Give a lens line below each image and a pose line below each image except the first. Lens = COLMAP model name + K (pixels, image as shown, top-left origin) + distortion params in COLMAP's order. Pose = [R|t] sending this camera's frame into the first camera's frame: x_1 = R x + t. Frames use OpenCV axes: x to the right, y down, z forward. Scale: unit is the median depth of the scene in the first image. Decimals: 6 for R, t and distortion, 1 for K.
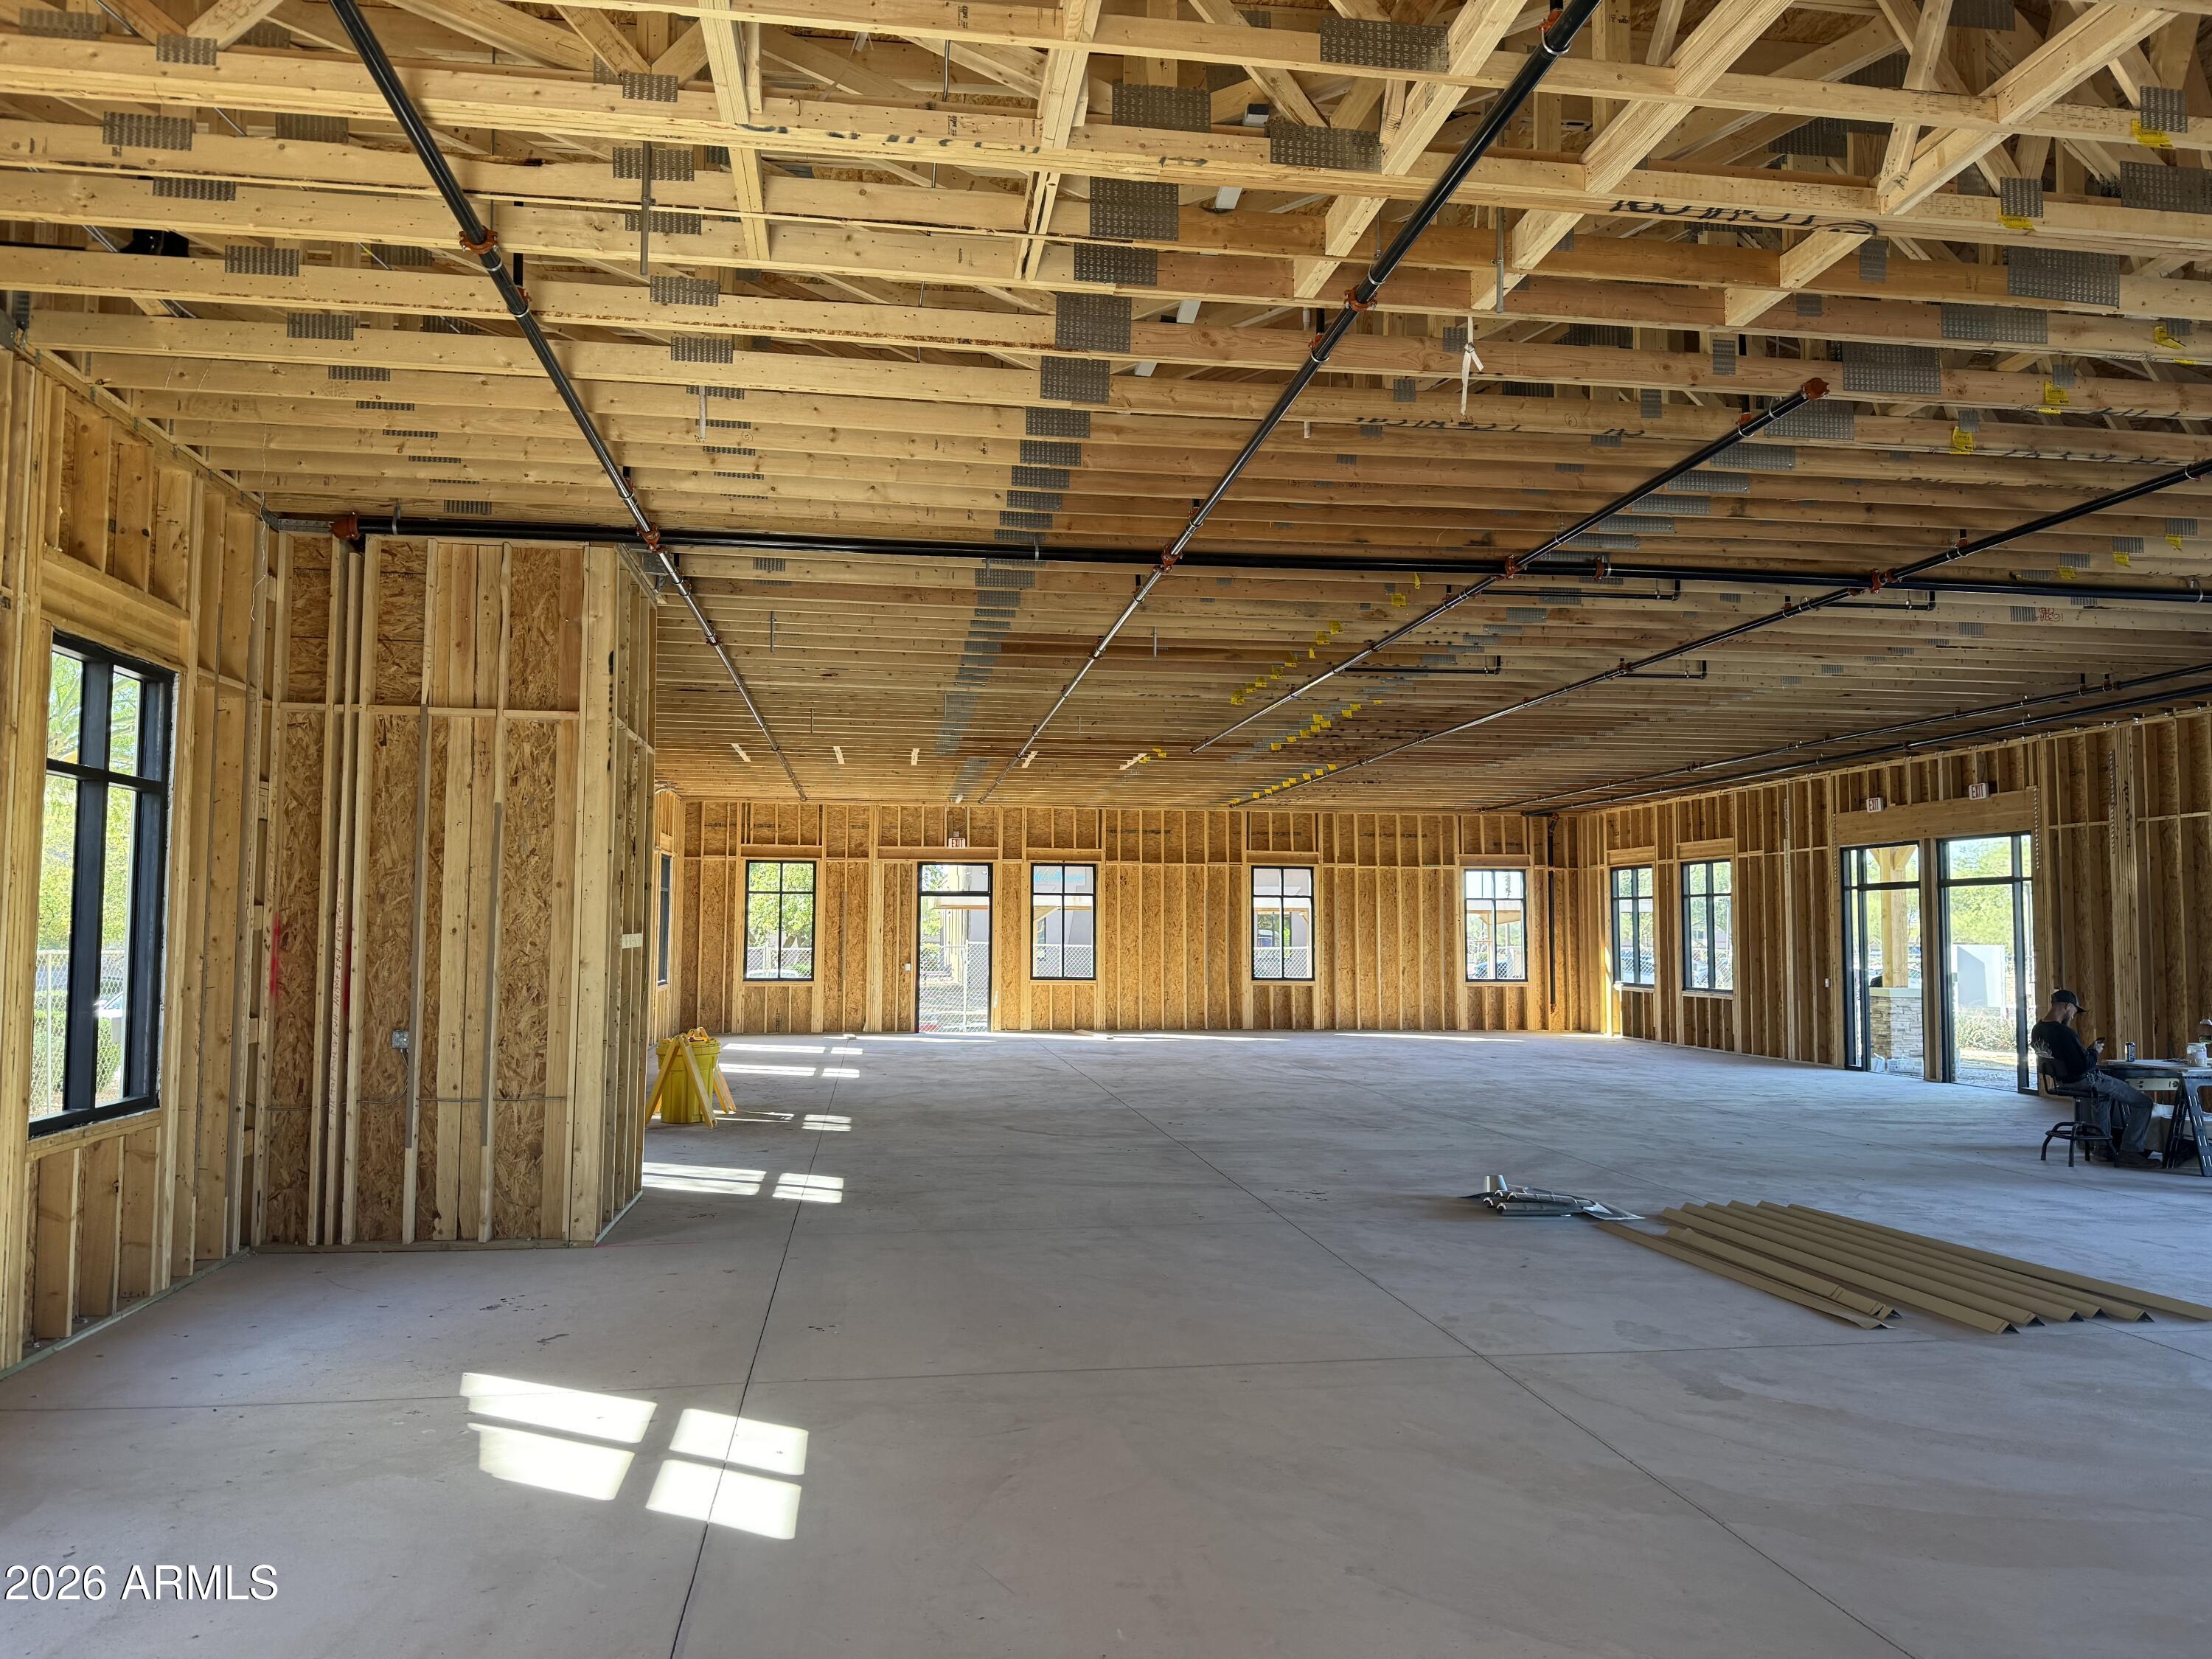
lens RADIAL K [[1555.9, 0, 1103.4], [0, 1555.9, 831.8], [0, 0, 1]] dist [0.030415, -0.006005]
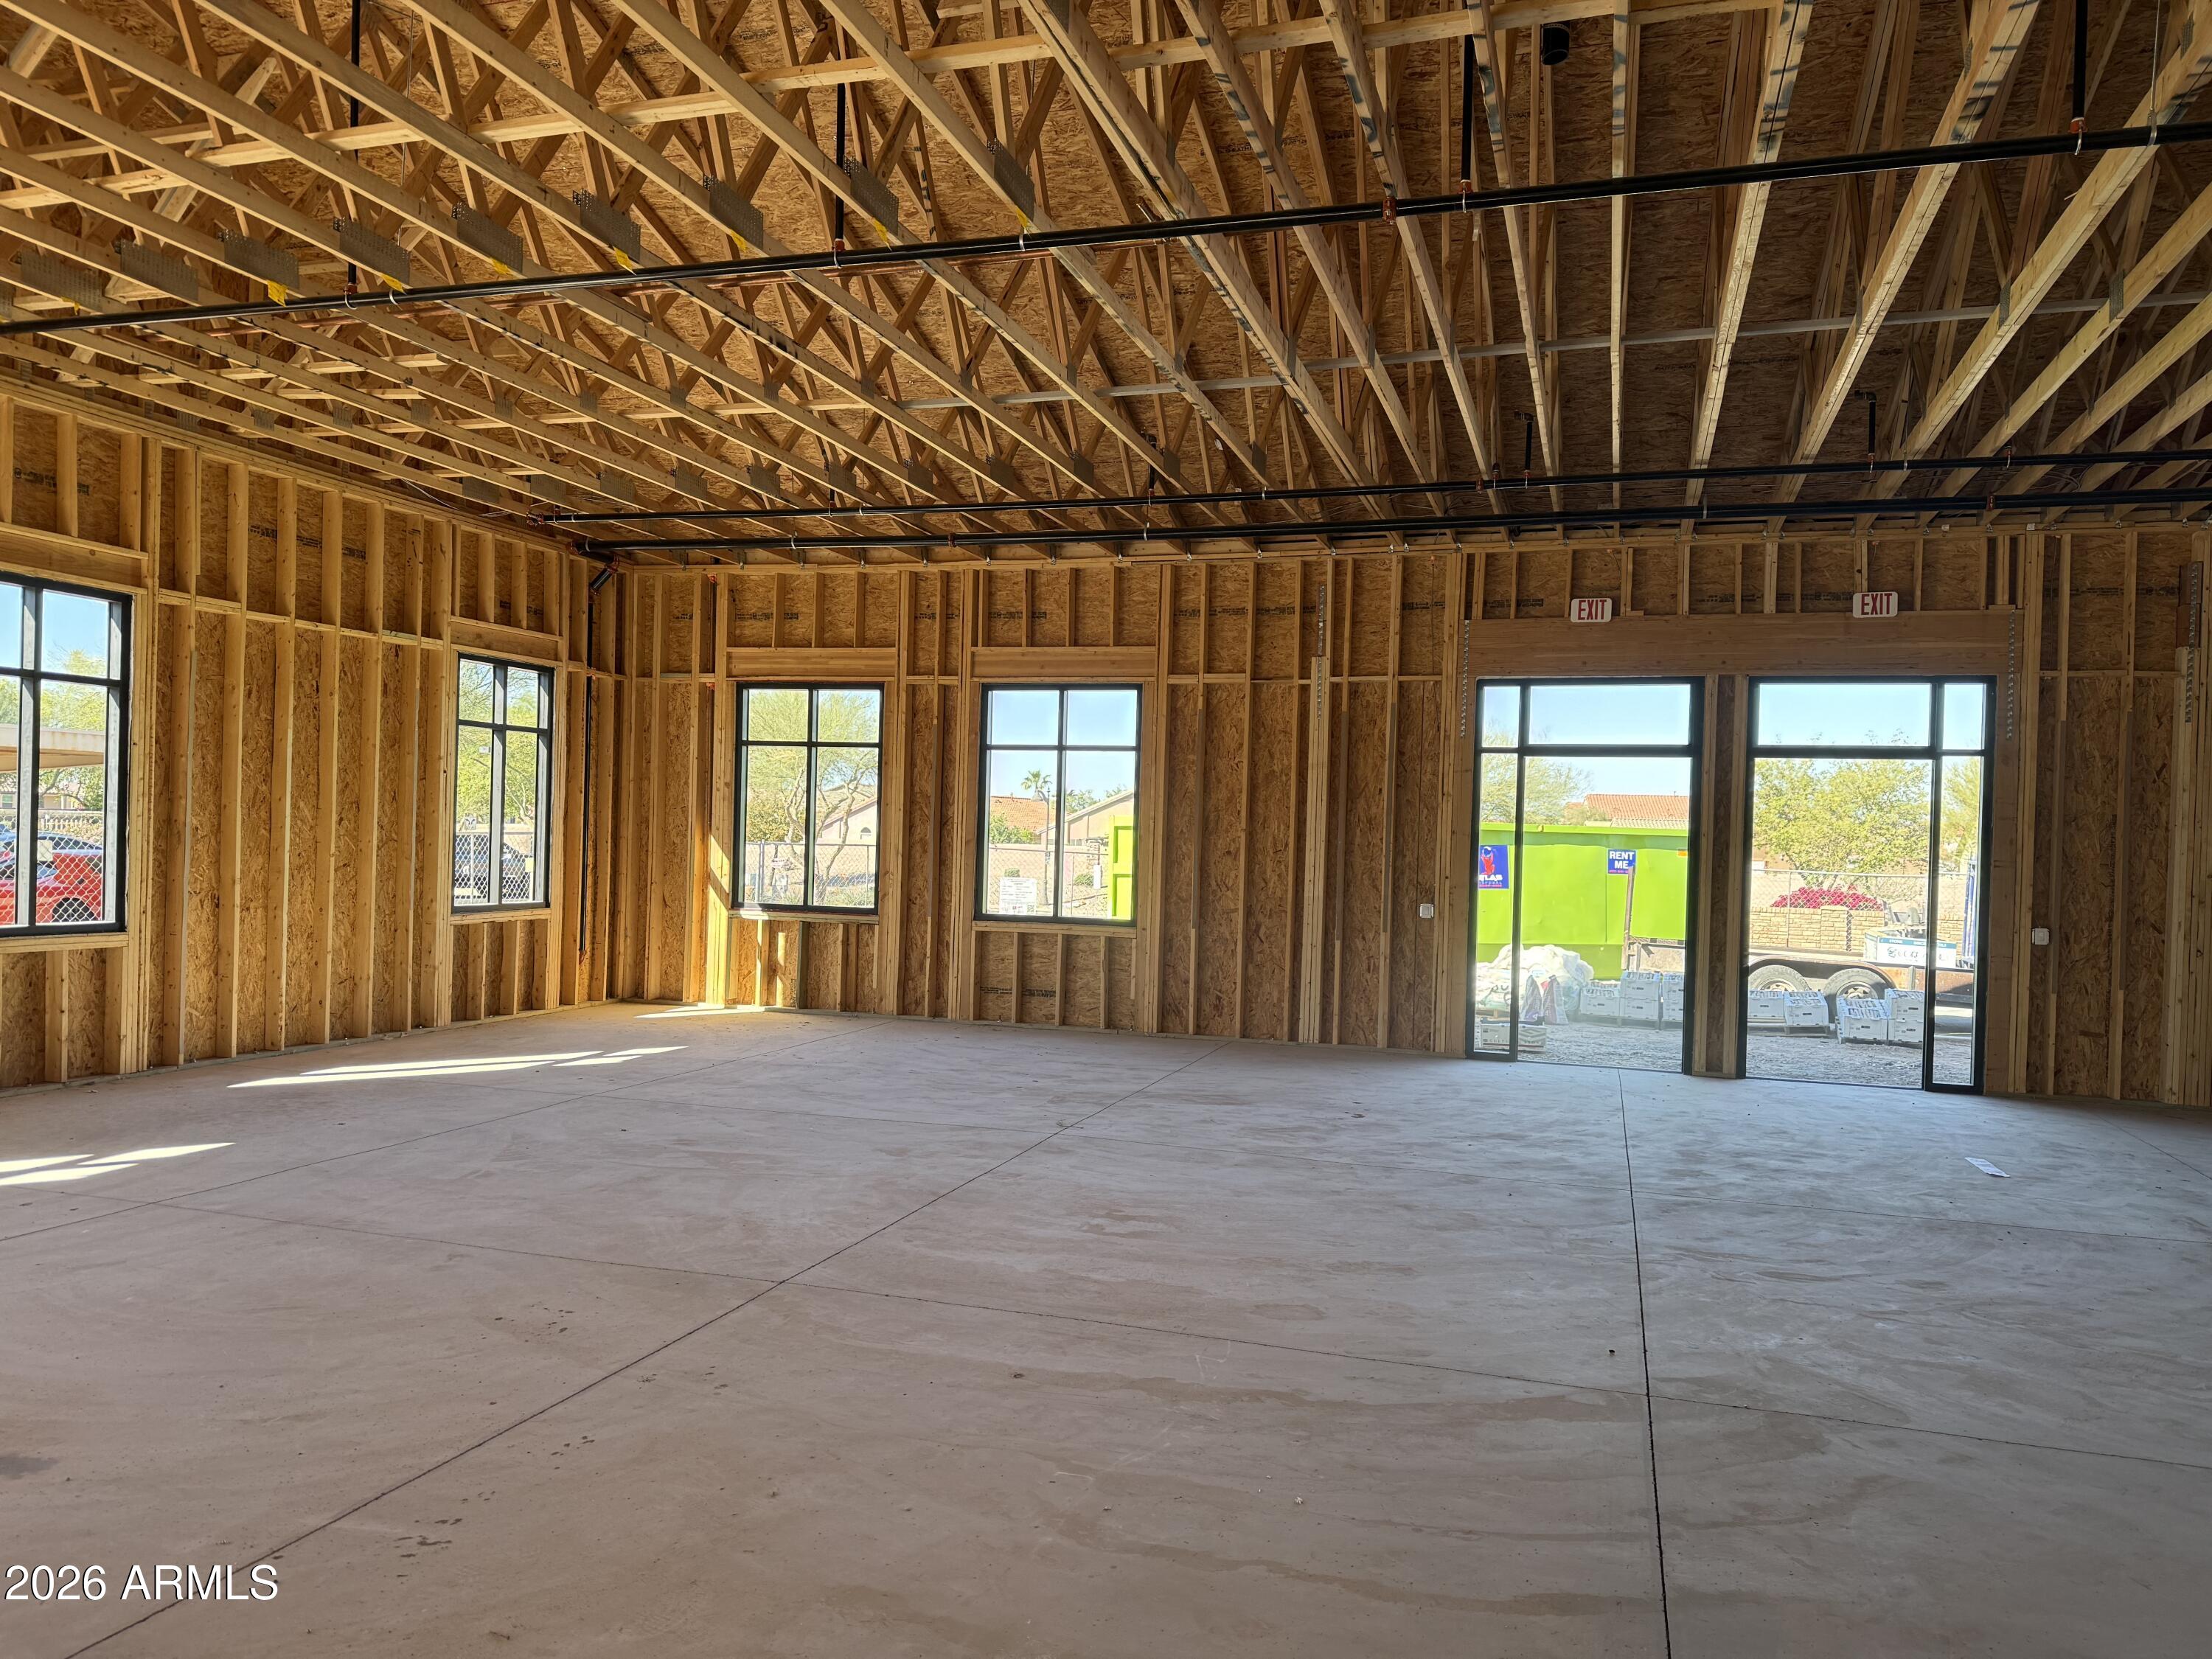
lens RADIAL K [[1555.9, 0, 1113.5], [0, 1555.9, 826.1], [0, 0, 1]] dist [0.030415, -0.006005]
pose [[0.428991, 0.008899, 0.903265, -0.081062], [-0.083699, 0.996041, 0.029939, 0.044179], [-0.899423, -0.088445, 0.428038, 0.659671]]
